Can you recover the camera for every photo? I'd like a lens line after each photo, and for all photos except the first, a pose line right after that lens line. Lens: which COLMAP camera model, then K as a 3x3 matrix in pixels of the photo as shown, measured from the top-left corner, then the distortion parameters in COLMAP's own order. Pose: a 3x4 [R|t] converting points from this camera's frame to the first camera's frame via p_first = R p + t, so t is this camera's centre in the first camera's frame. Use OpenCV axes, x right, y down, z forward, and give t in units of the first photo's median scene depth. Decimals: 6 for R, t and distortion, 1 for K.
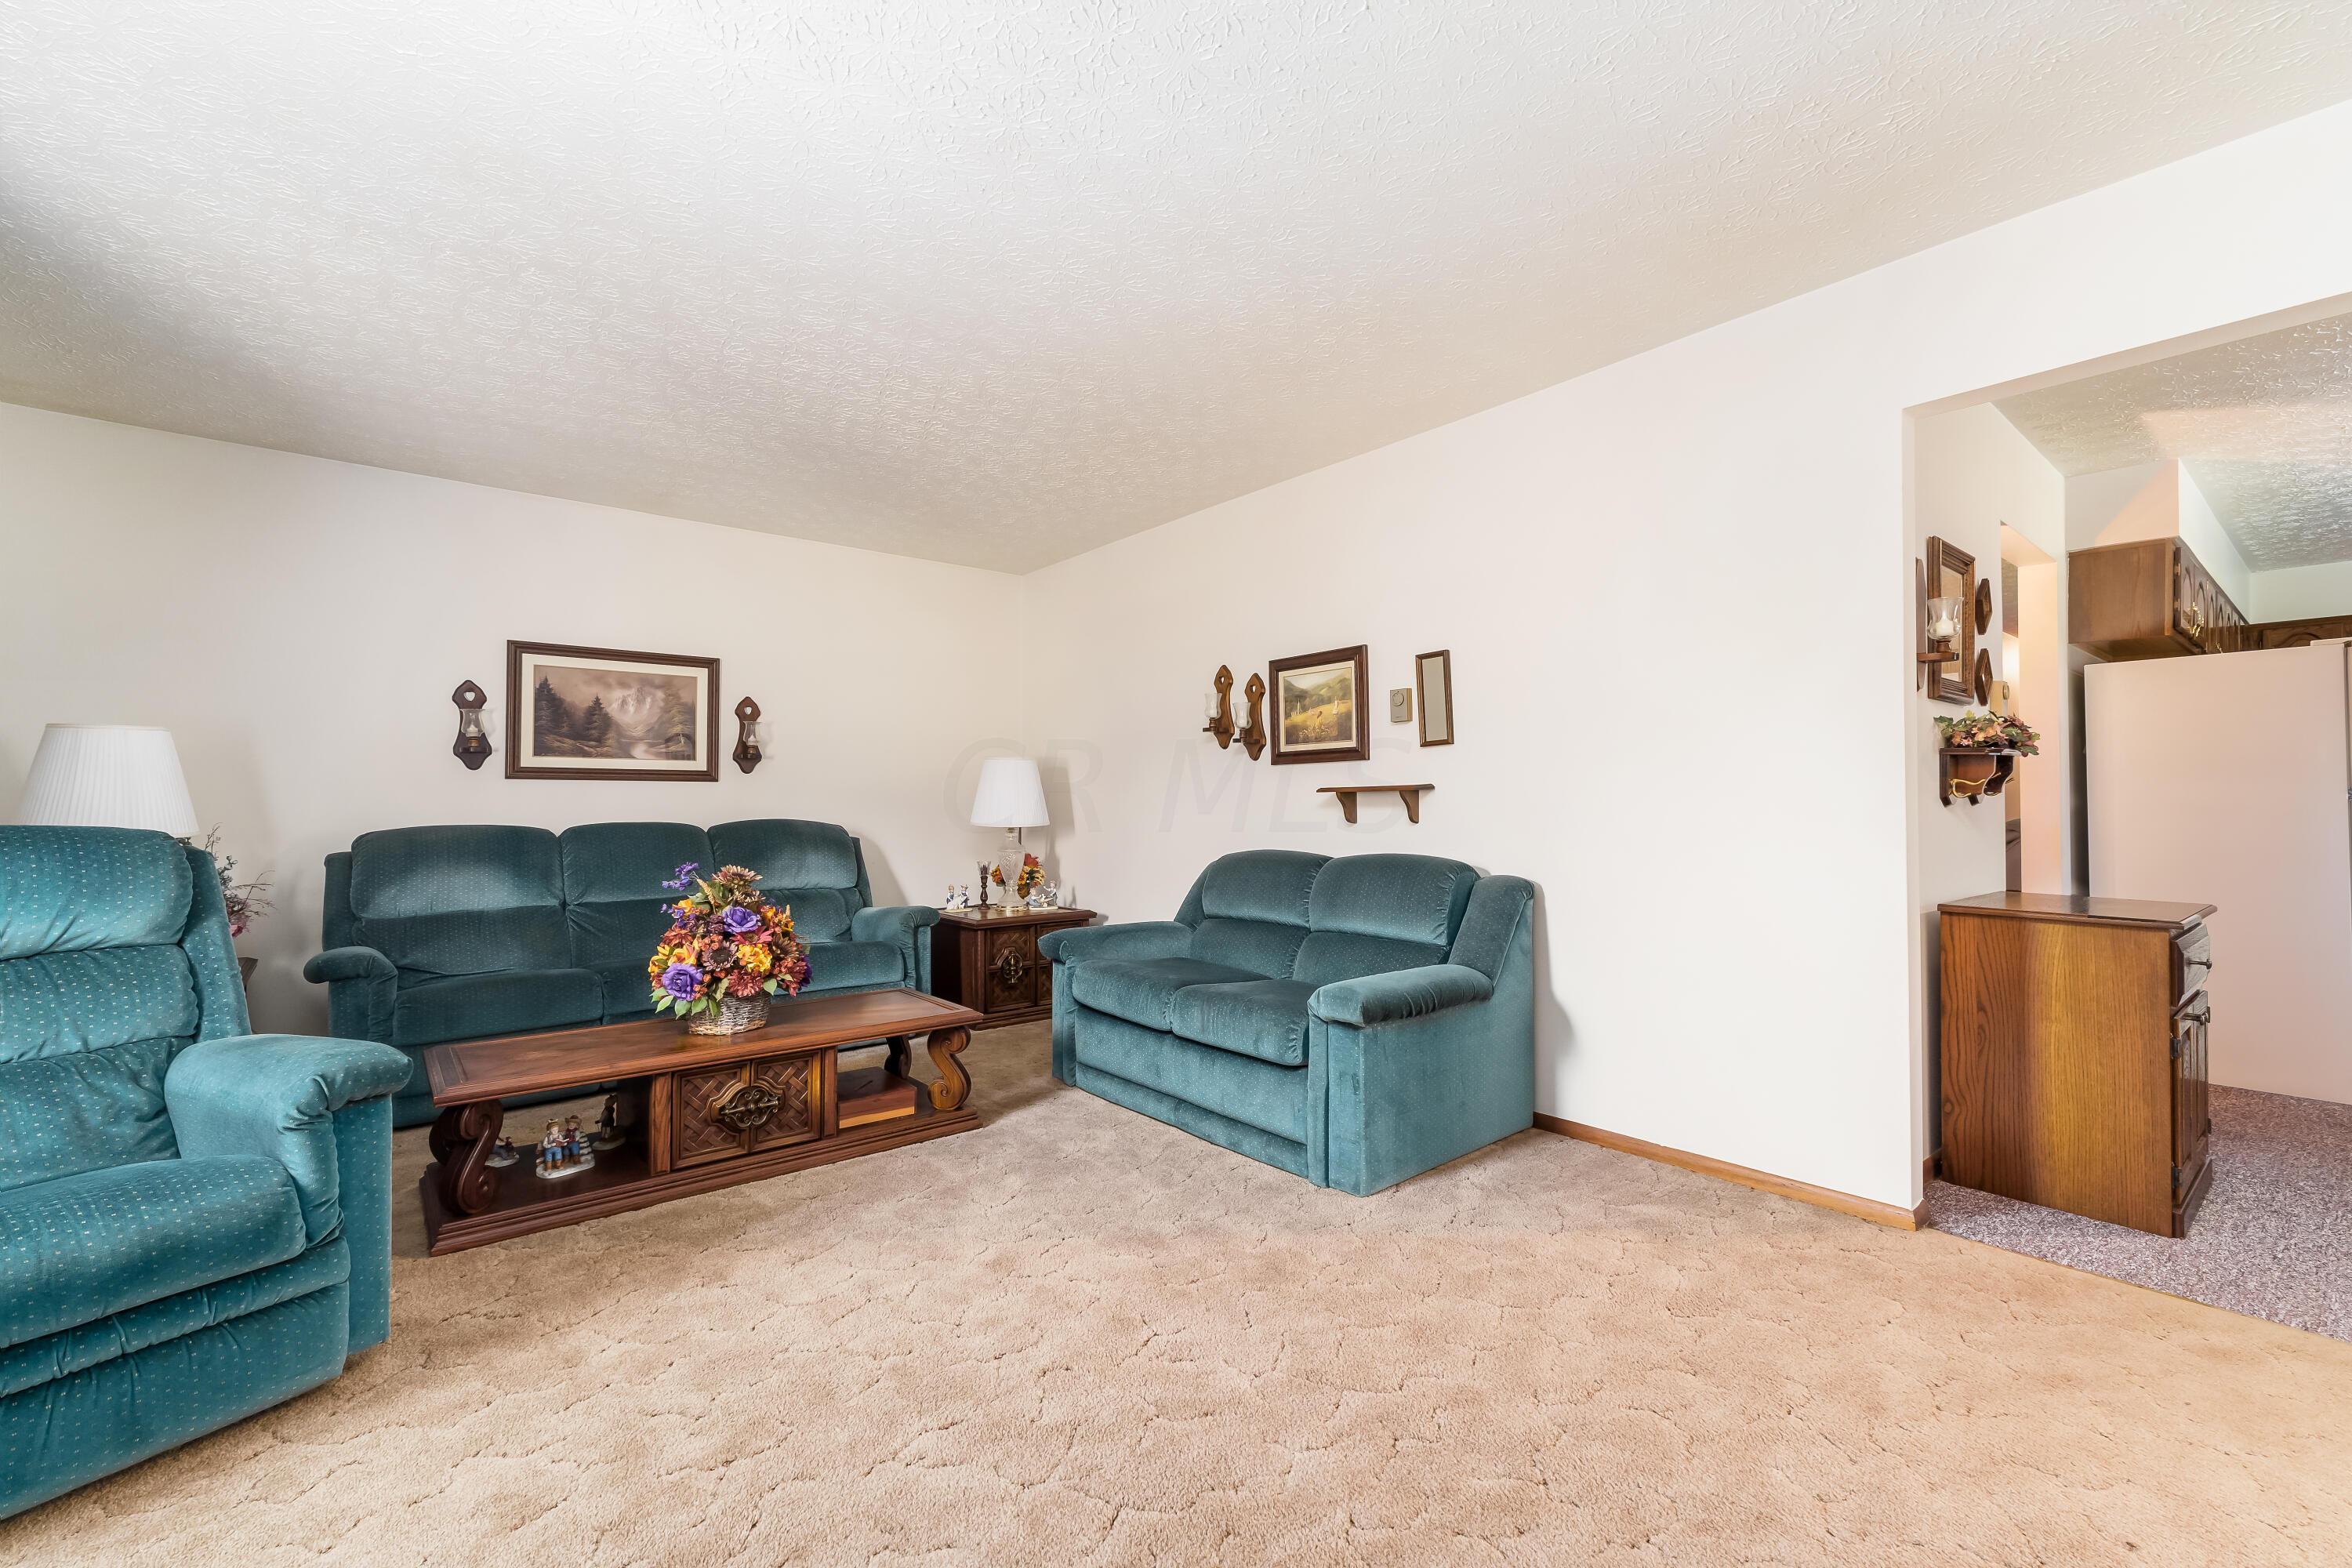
lens RADIAL K [[1008.0, 0, 1163.6], [0, 1008.0, 780.0], [0, 0, 1]] dist [0.005528, -0.000678]
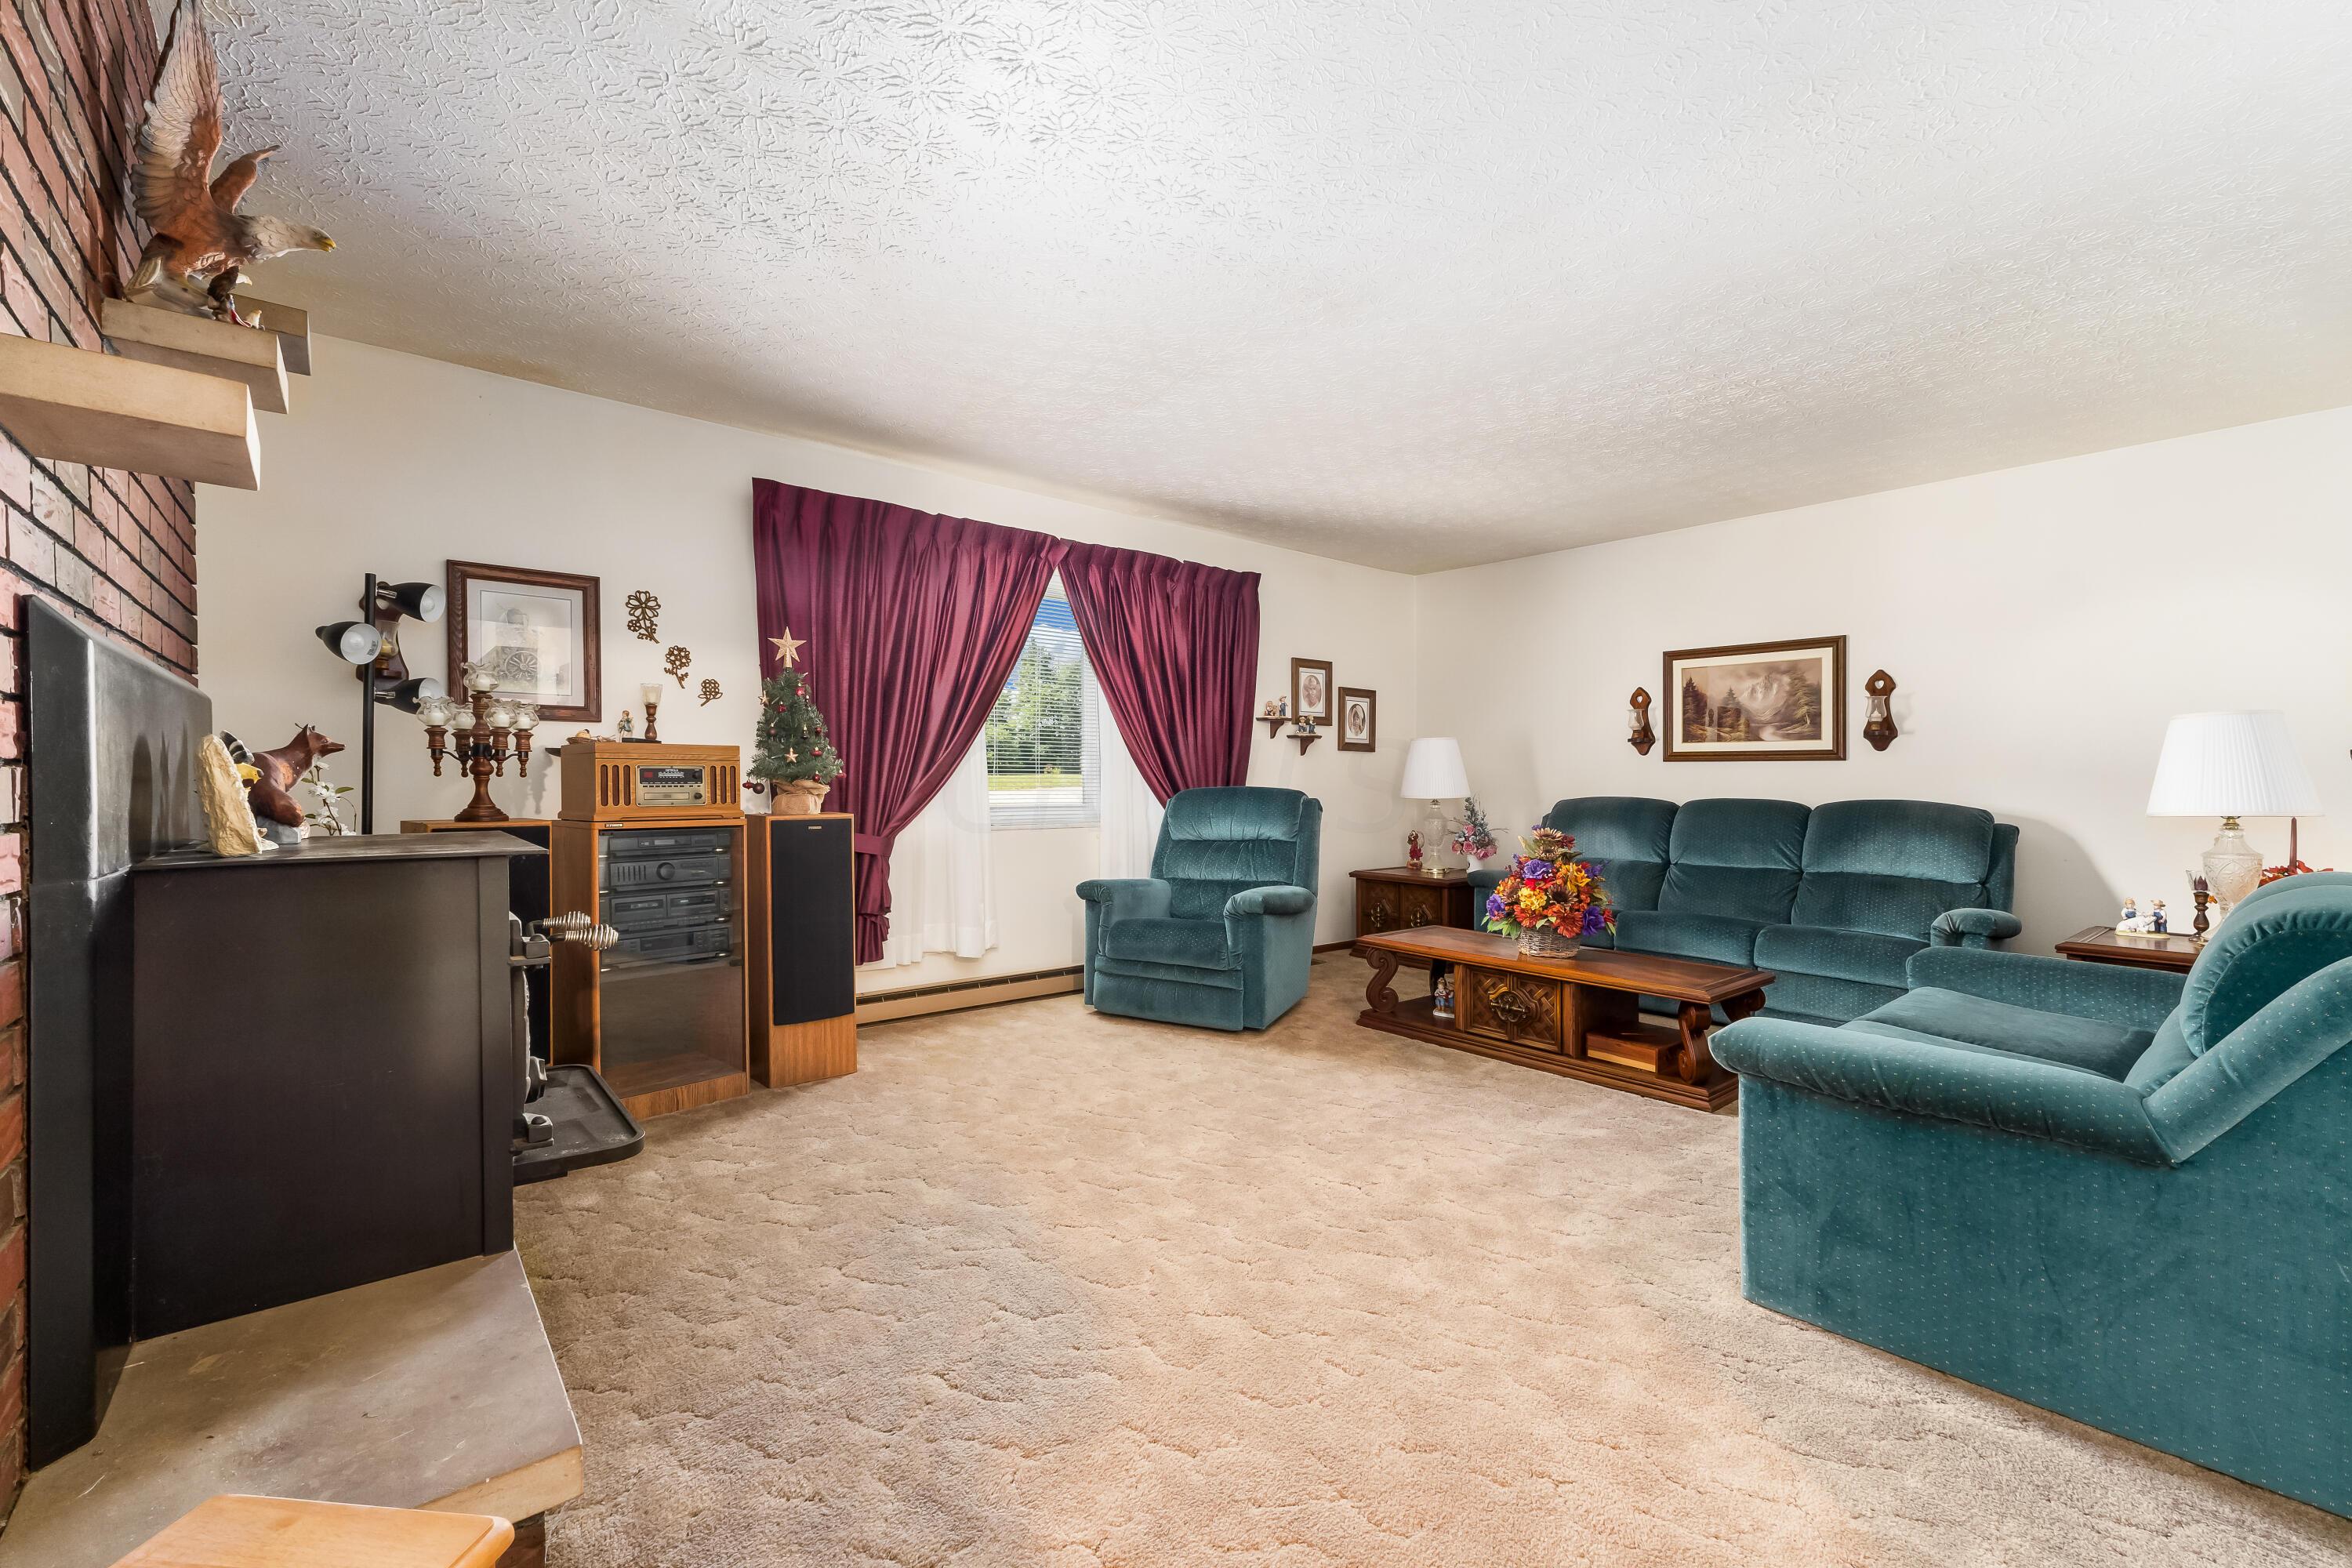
lens RADIAL K [[976.1, 0, 1111.4], [0, 976.1, 776.6], [0, 0, 1]] dist [0.016461, 0.000092]
pose [[-0.035467, -0.000063, -0.999371, 0.584654], [0.017212, 0.999852, -0.000673, 0.006314], [0.999223, -0.017225, -0.035460, 0.336844]]
